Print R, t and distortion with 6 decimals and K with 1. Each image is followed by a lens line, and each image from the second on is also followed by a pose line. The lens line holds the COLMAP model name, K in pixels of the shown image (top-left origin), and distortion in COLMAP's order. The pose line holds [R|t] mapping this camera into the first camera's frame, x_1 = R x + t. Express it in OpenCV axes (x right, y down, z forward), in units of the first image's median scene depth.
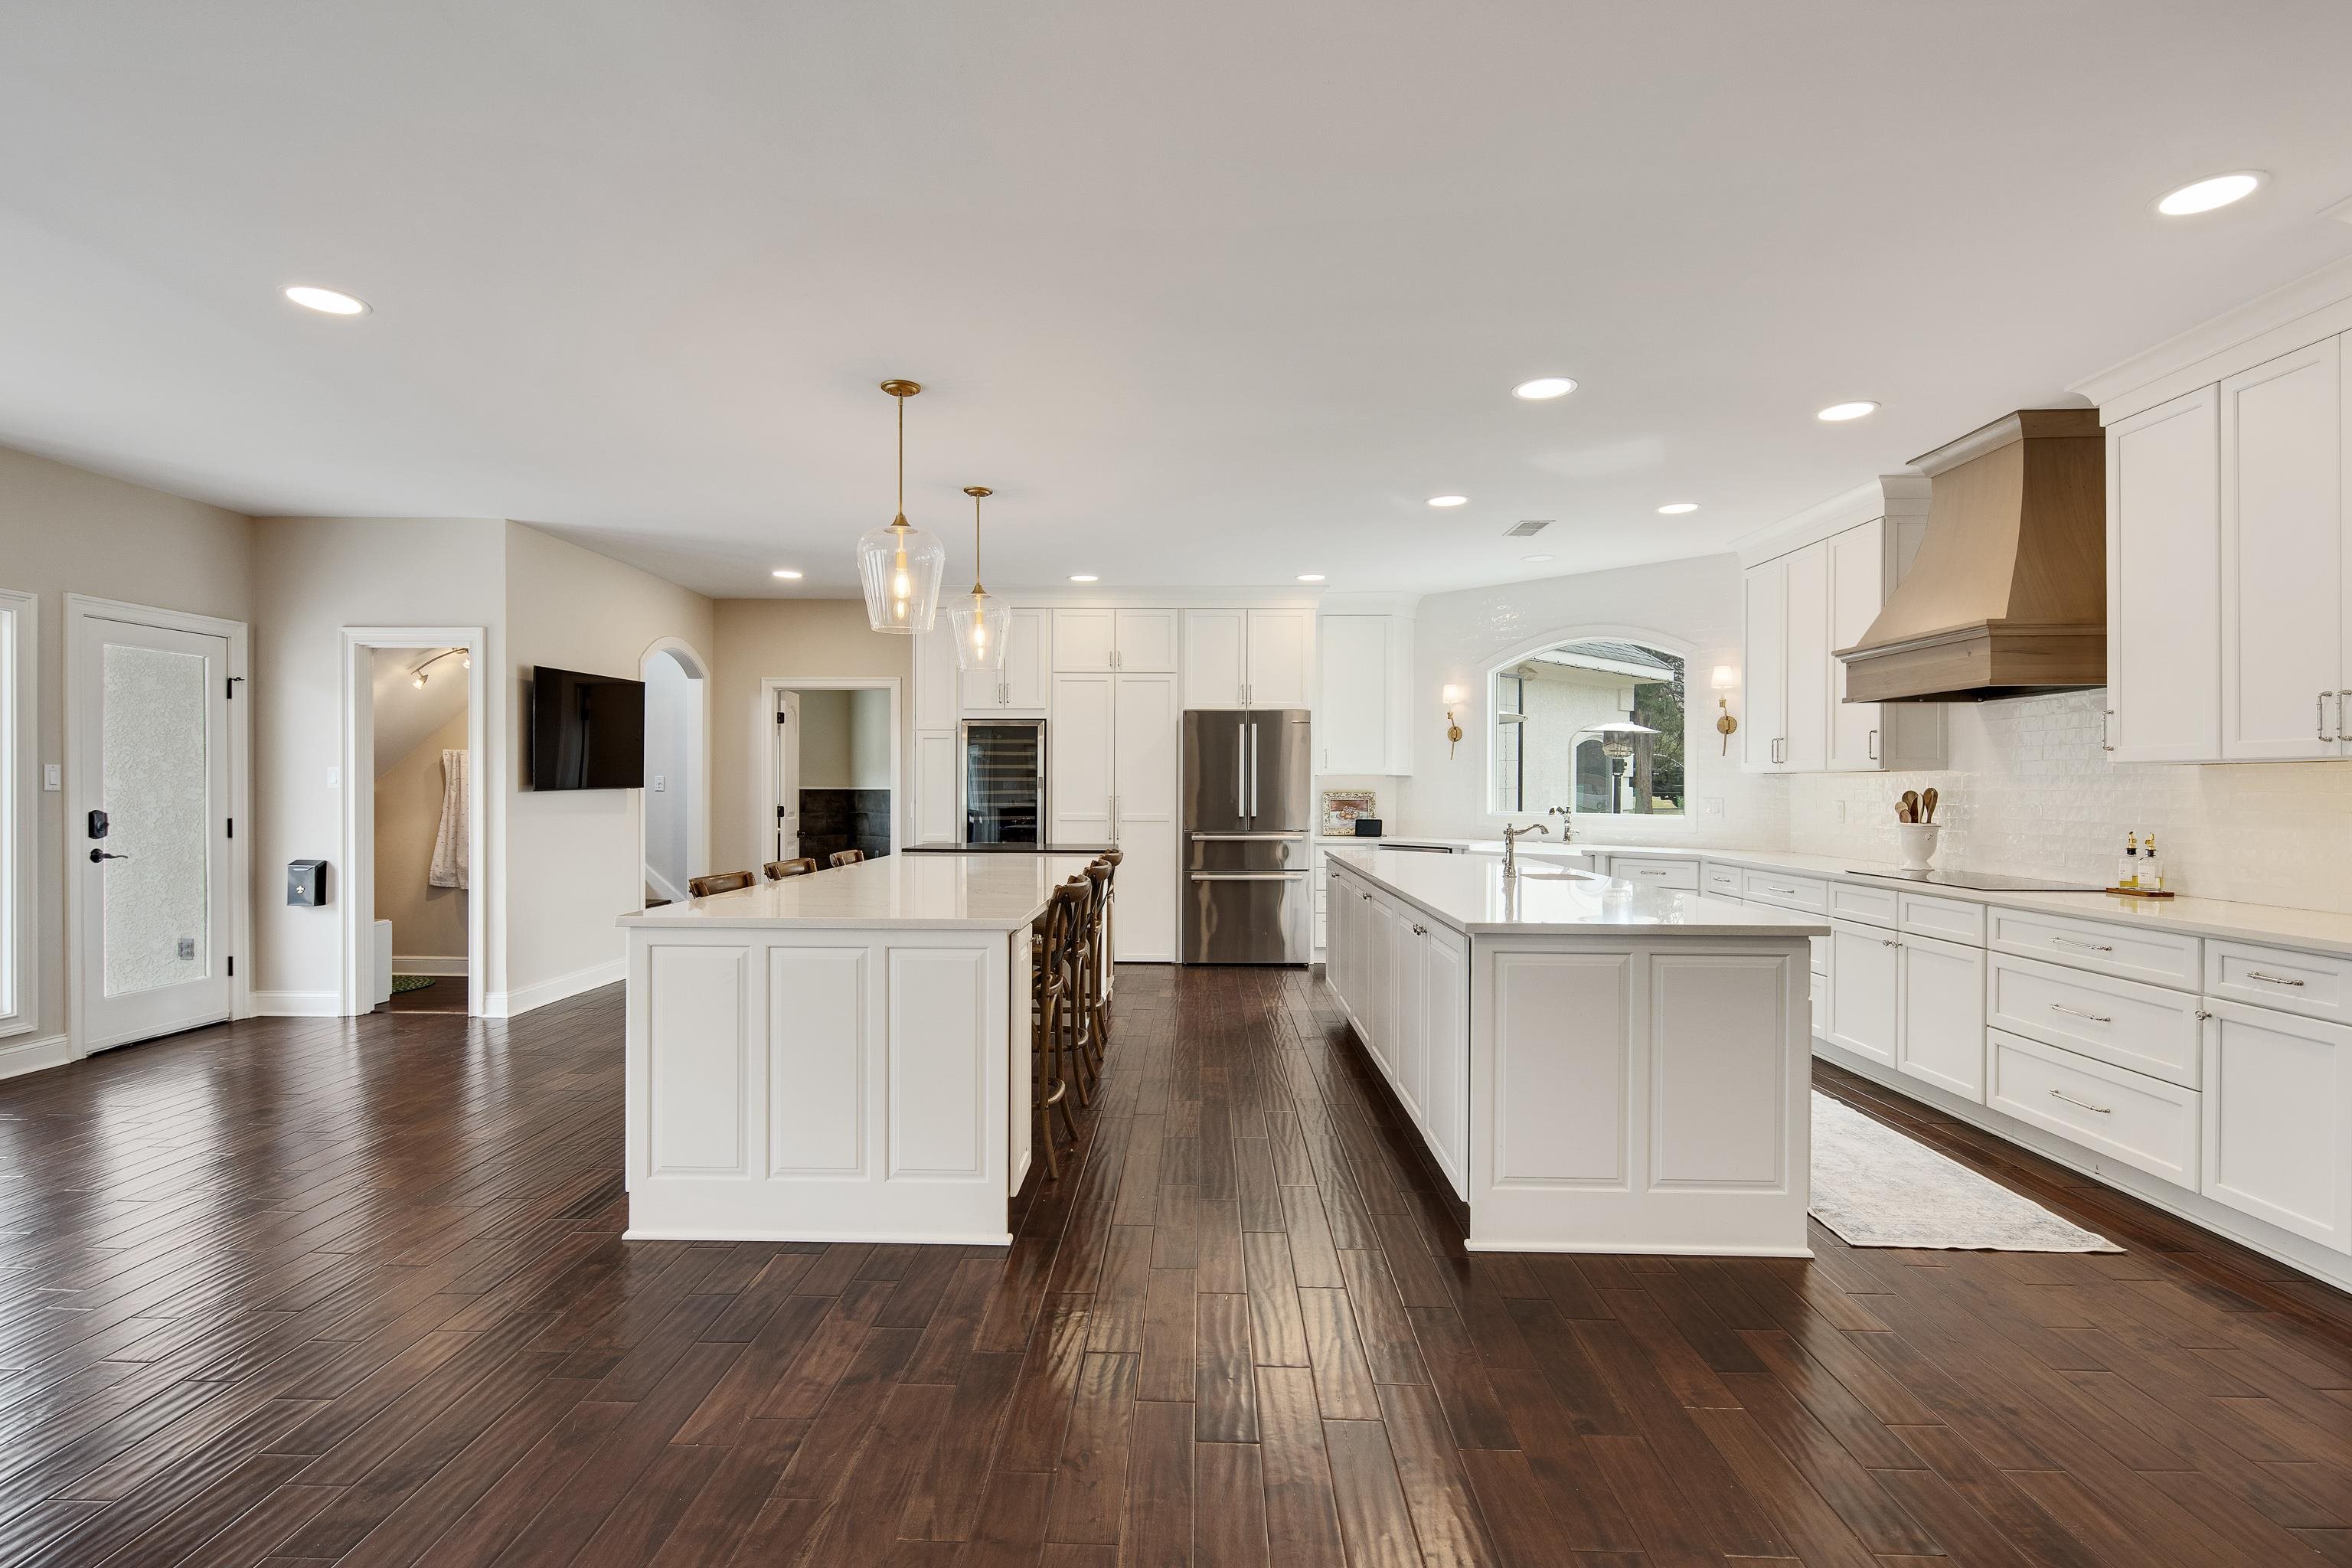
lens RADIAL K [[1142.0, 0, 1215.4], [0, 1142.0, 787.6], [0, 0, 1]] dist [0.002463, -0.003428]
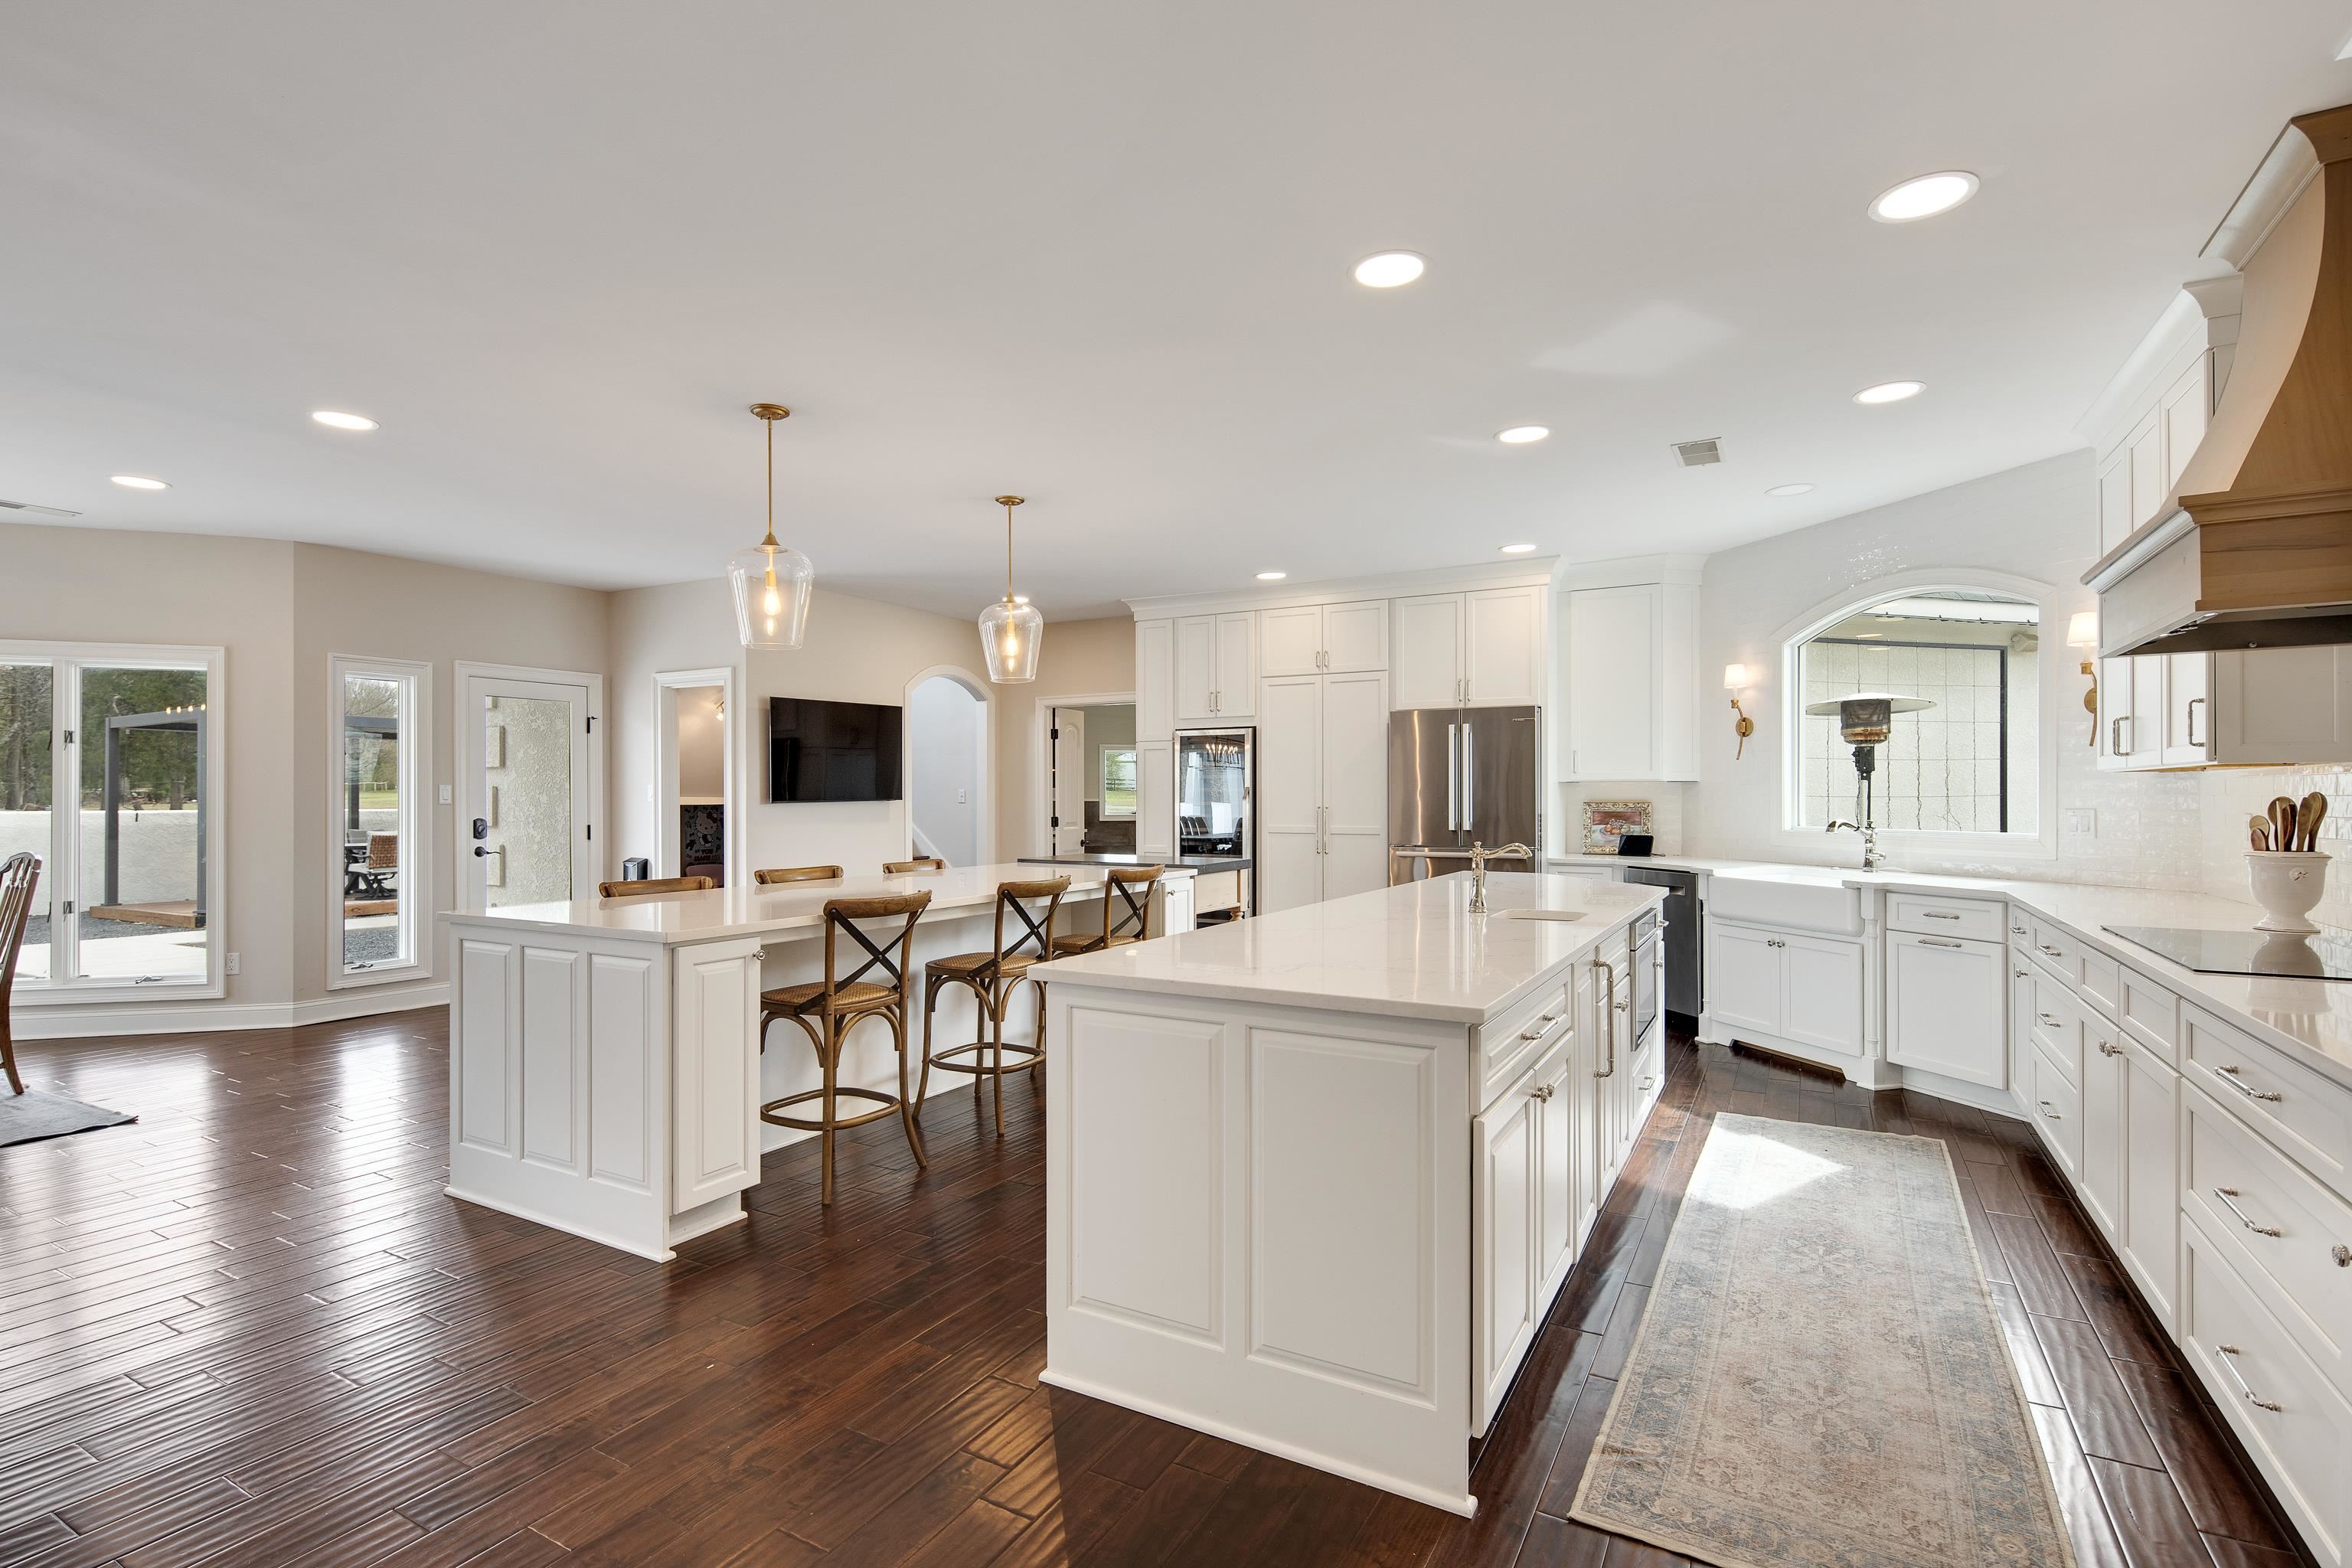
lens RADIAL K [[1142.0, 0, 1175.1], [0, 1142.0, 802.2], [0, 0, 1]] dist [0.002463, -0.003428]
pose [[0.876437, -0.002969, -0.481508, 0.344619], [0.004849, 0.999985, 0.002662, 0.000699], [0.481493, -0.004668, 0.876438, 0.174876]]
